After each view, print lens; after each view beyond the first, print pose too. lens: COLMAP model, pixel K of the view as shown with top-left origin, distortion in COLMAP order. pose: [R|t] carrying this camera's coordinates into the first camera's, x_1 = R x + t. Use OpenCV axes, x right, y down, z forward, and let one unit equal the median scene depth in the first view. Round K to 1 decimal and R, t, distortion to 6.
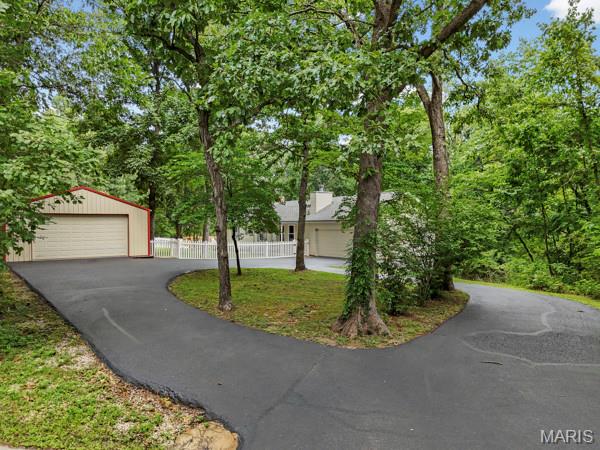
lens RADIAL K [[438.1, 0, 300.0], [0, 438.1, 225.0], [0, 0, 1]] dist [0.061561, -0.072806]
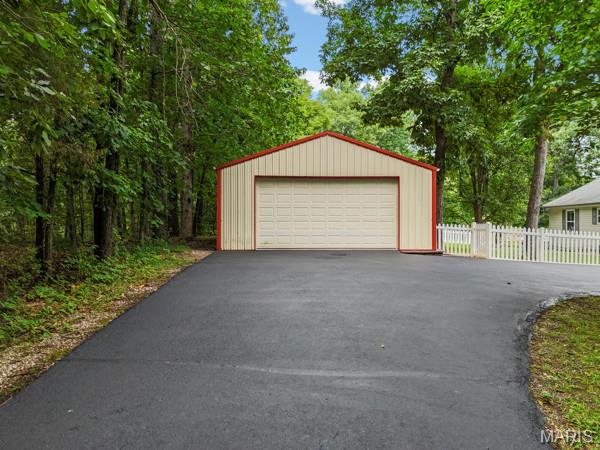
lens RADIAL K [[438.1, 0, 300.0], [0, 438.1, 225.0], [0, 0, 1]] dist [0.061561, -0.072806]
pose [[0.811786, 0.009522, -0.583878, -0.156159], [-0.006304, 0.999952, 0.007543, 0.034346], [0.583922, -0.002442, 0.811806, 0.452048]]
